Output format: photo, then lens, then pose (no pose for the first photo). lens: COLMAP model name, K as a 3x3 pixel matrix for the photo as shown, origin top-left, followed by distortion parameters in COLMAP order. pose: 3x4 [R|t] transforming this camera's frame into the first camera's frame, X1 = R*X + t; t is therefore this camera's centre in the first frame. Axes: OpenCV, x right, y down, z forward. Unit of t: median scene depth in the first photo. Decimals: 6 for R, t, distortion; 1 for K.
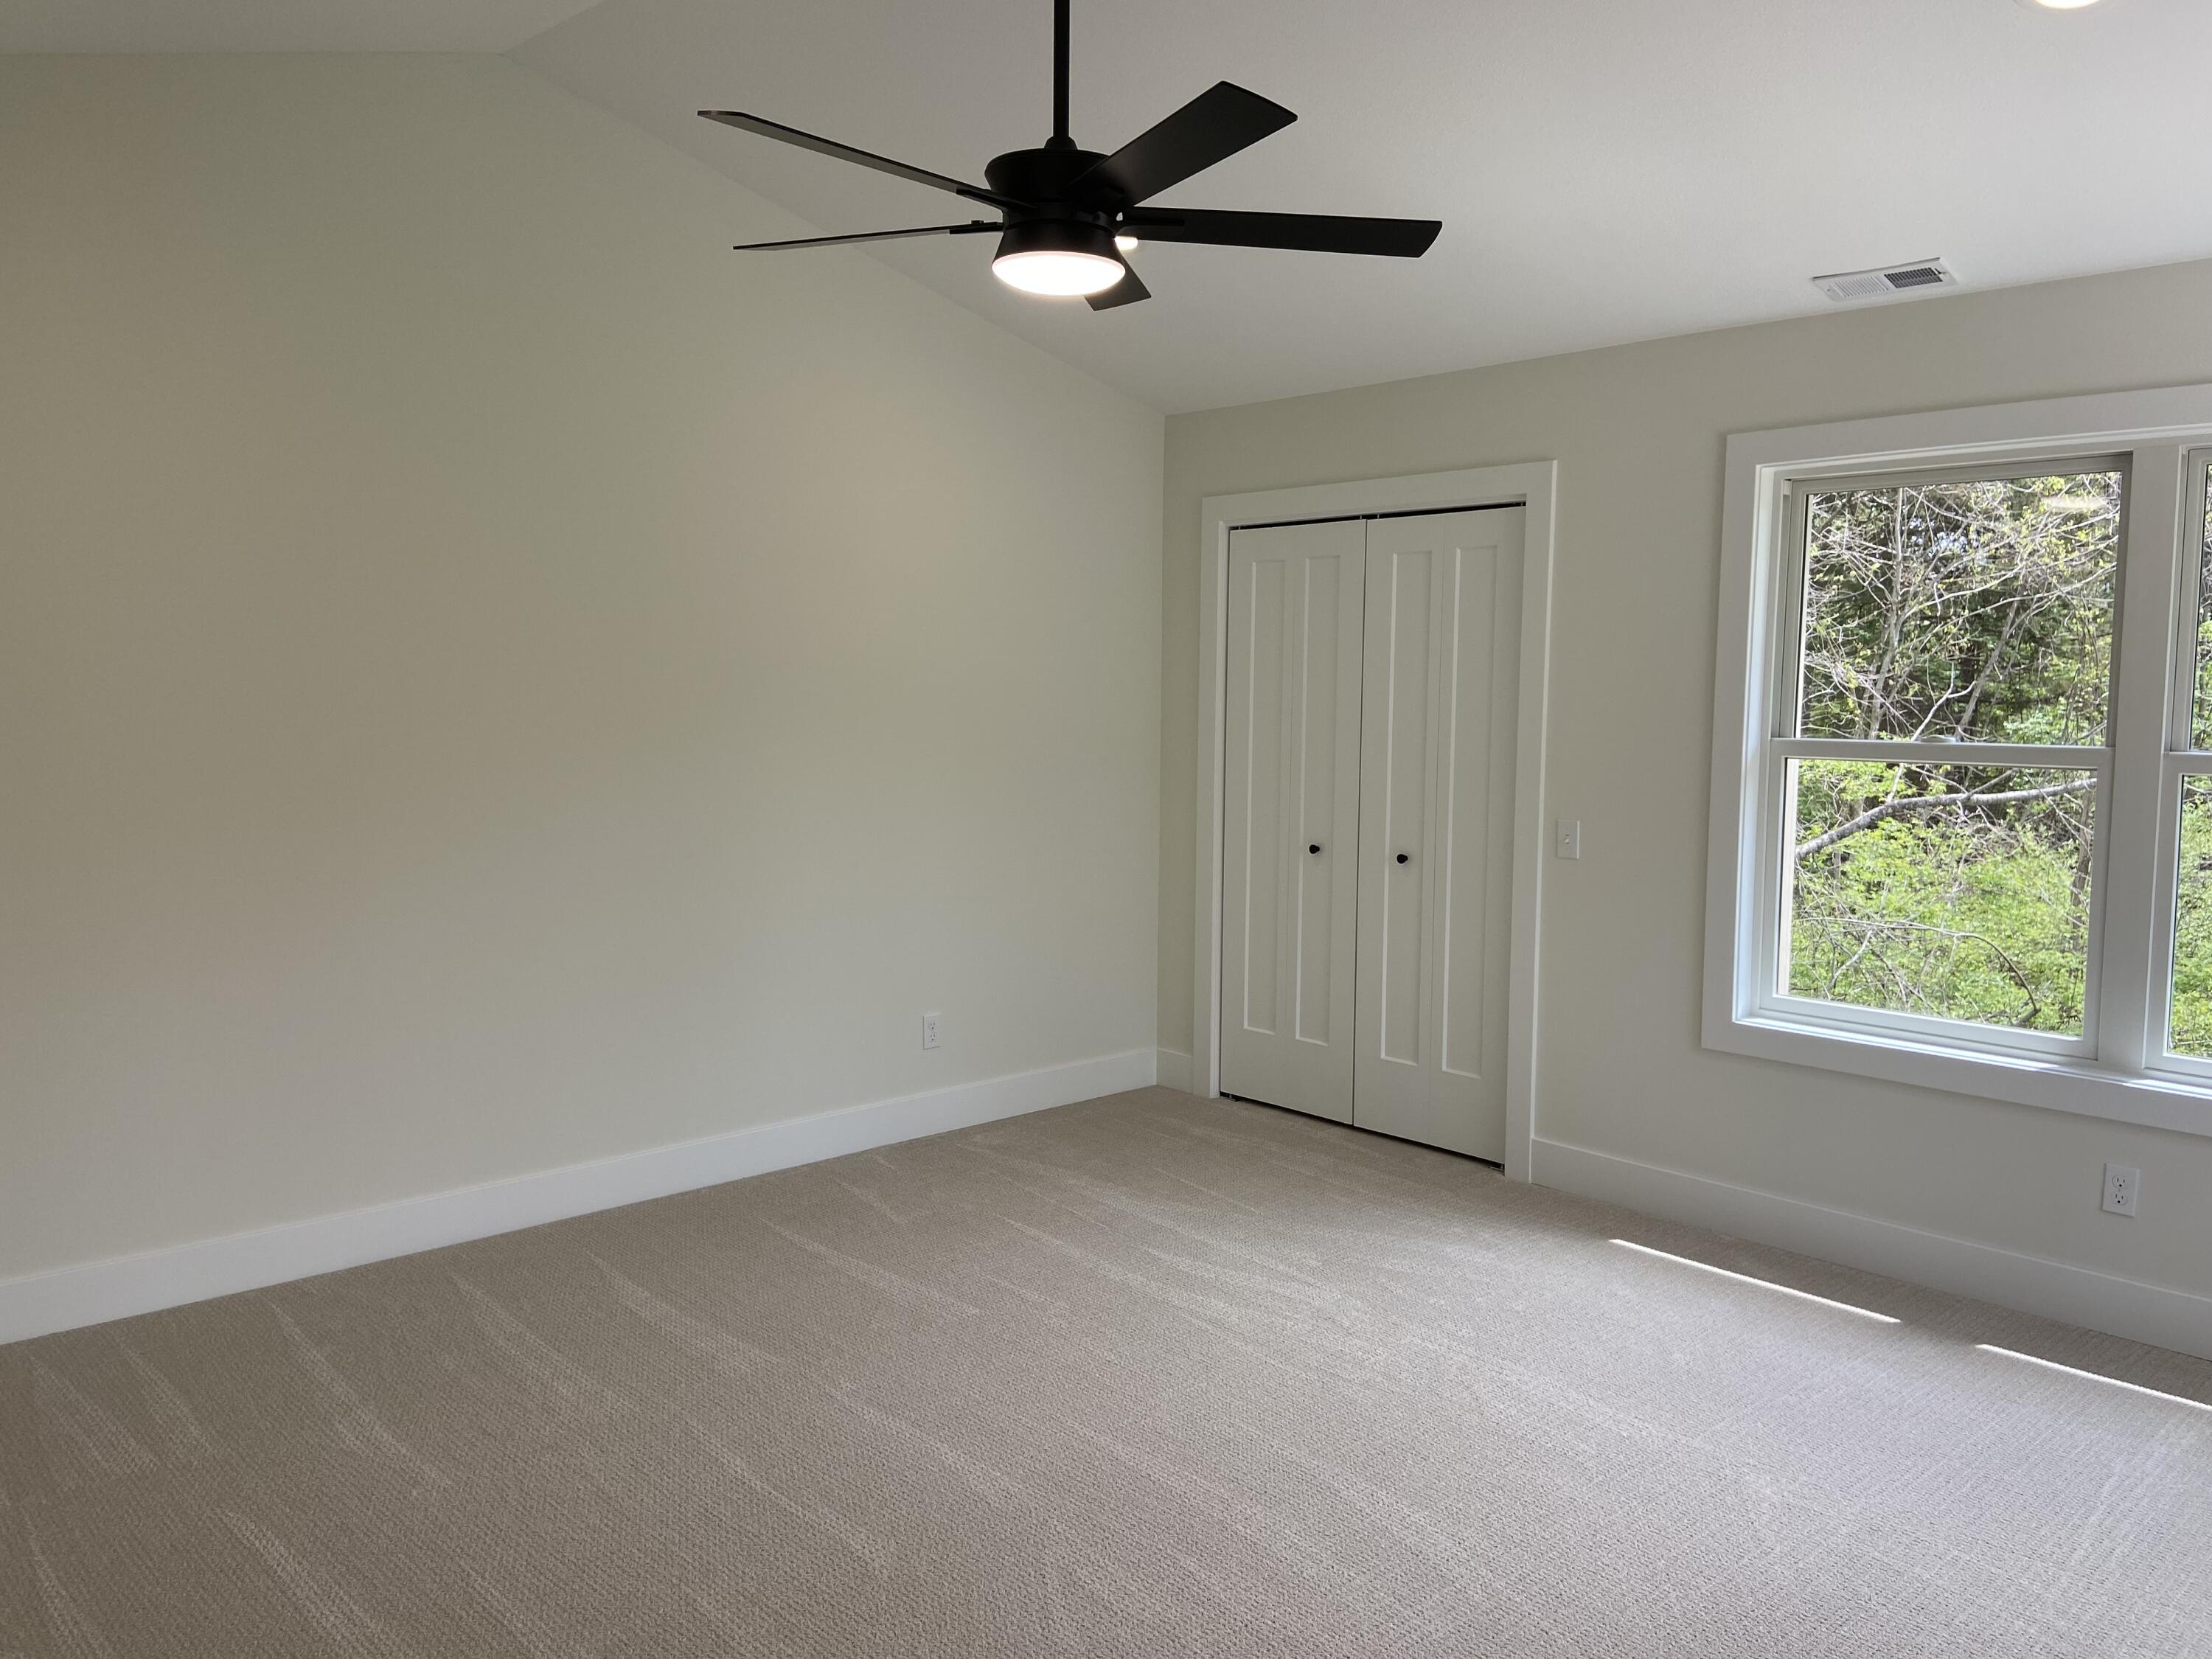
lens RADIAL K [[1657.9, 0, 1105.0], [0, 1657.9, 835.4], [0, 0, 1]] dist [0.112300, -0.086700]
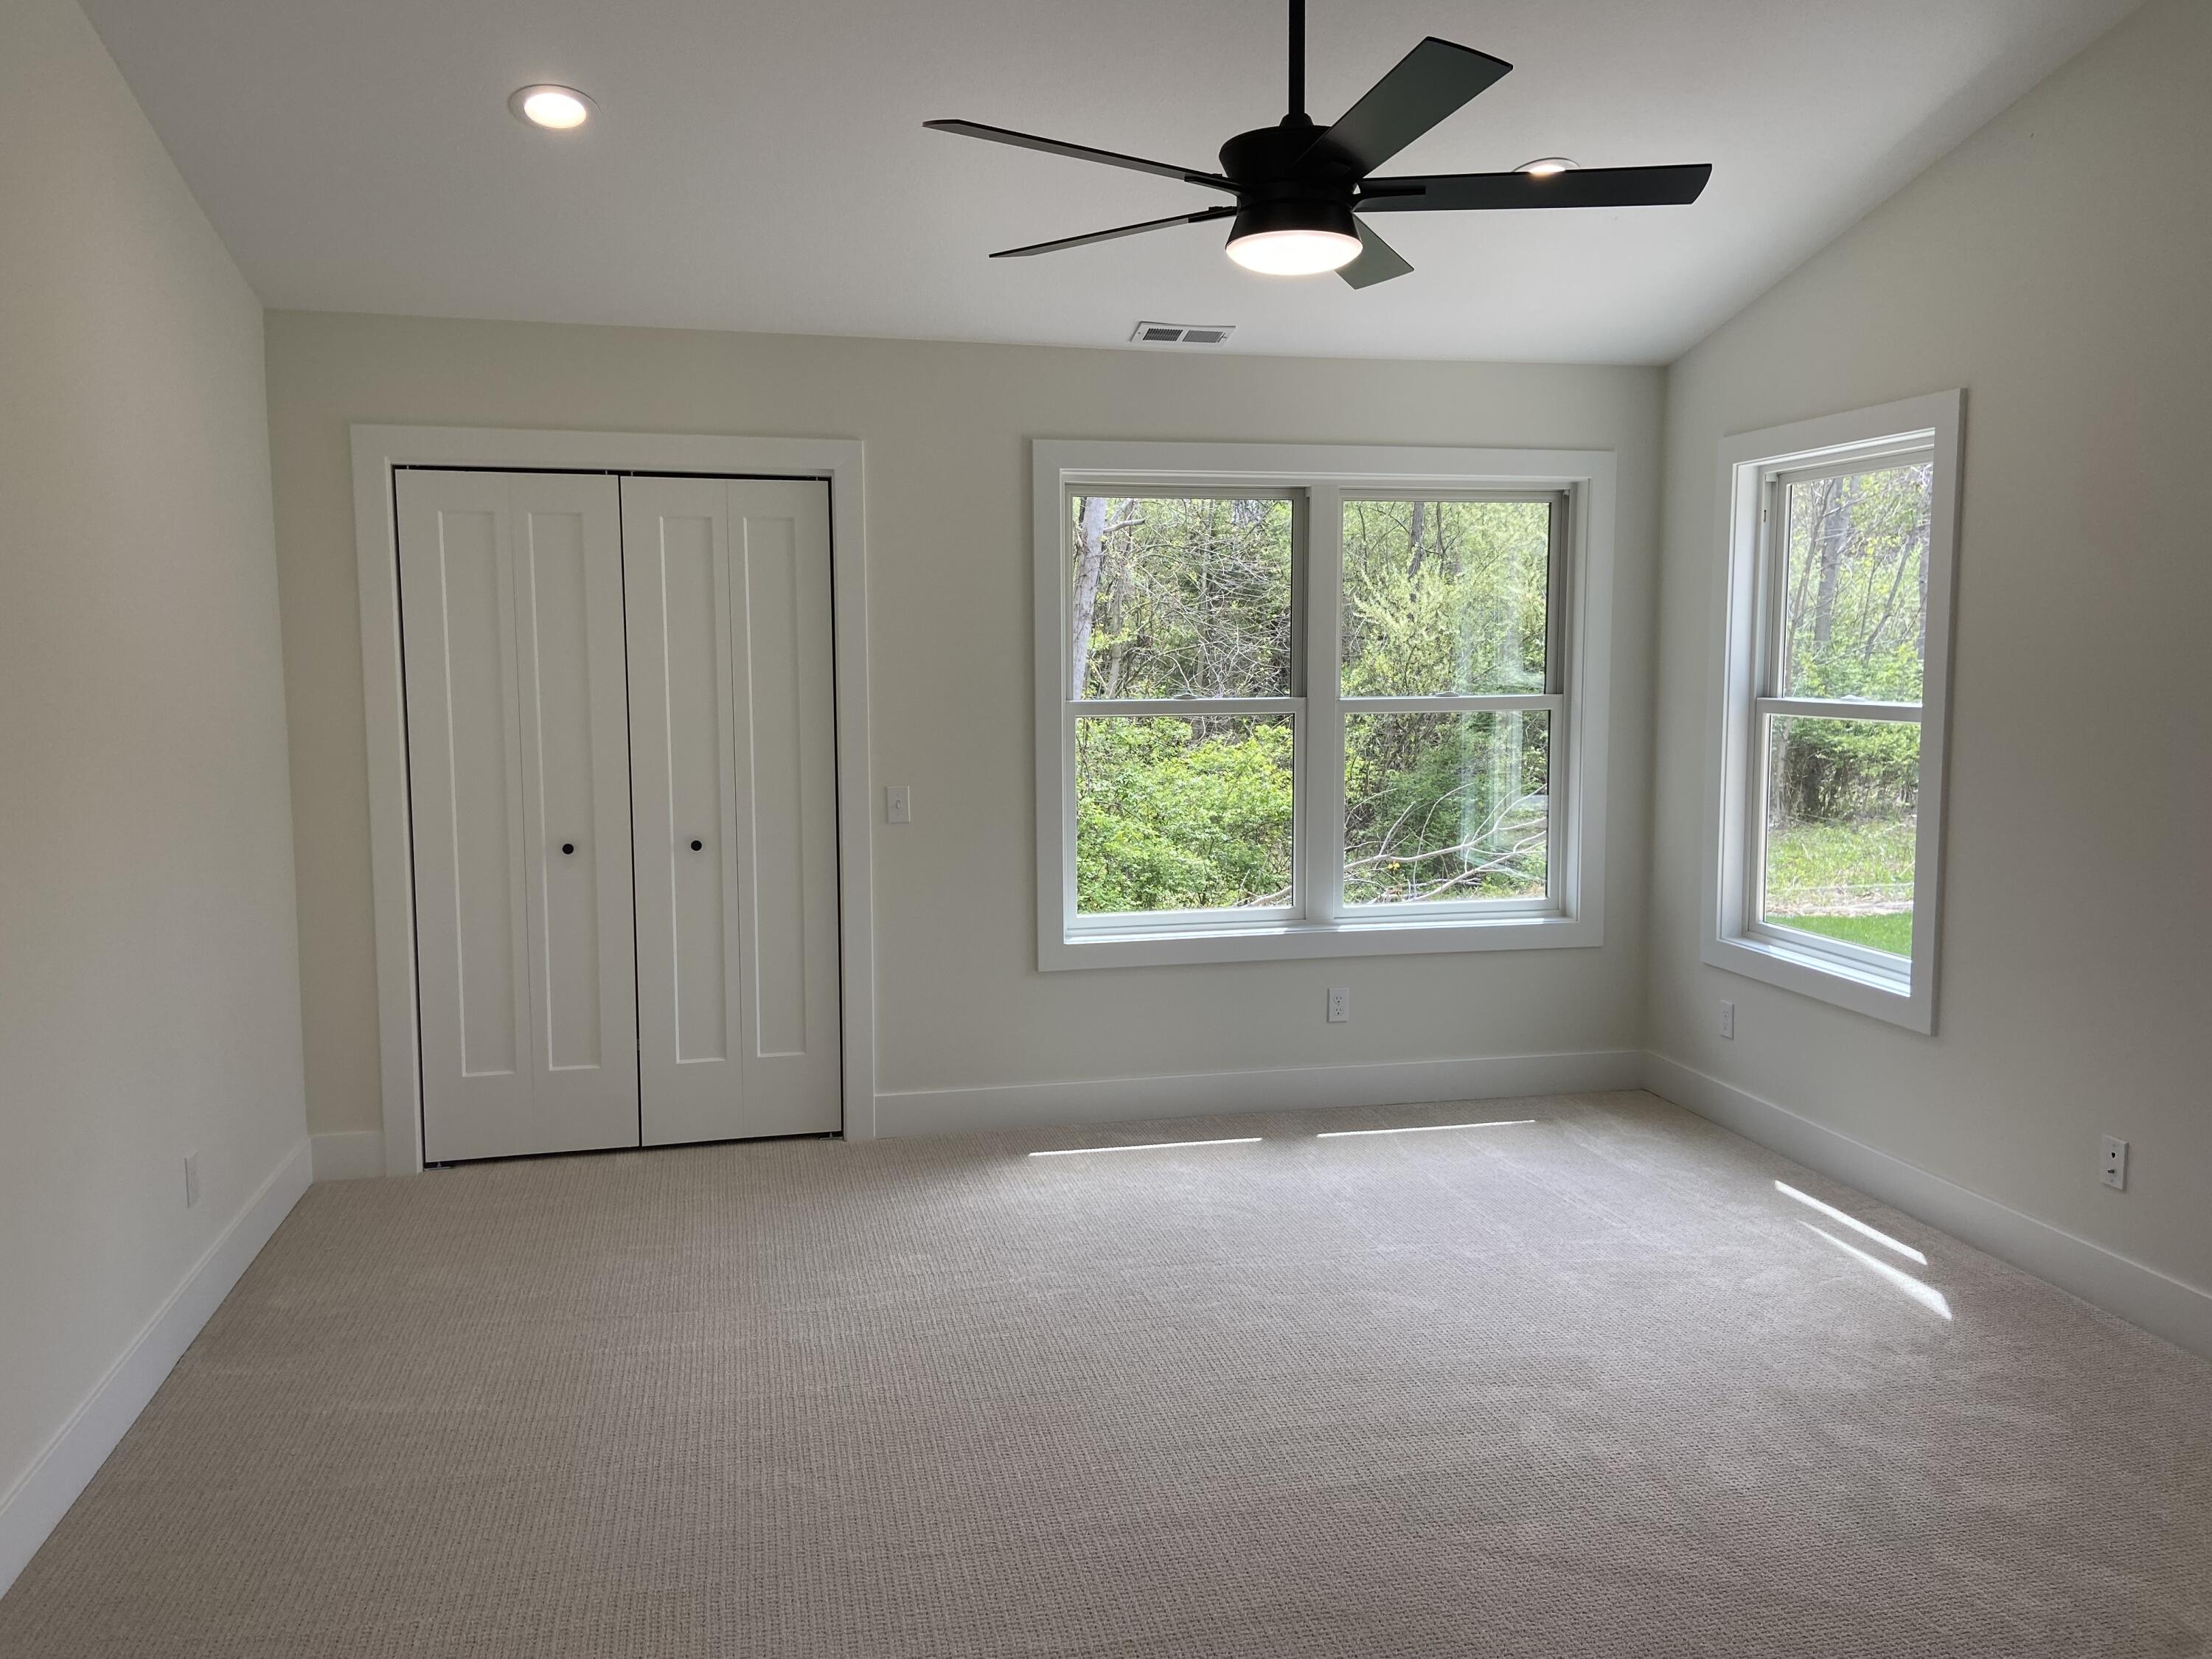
lens RADIAL K [[1640.8, 0, 1096.5], [0, 1640.8, 817.8], [0, 0, 1]] dist [0.108717, -0.135511]
pose [[0.513067, -0.096183, 0.852943, -0.571488], [0.090566, 0.994221, 0.057636, -0.039614], [-0.853557, 0.047676, 0.518813, 0.376212]]
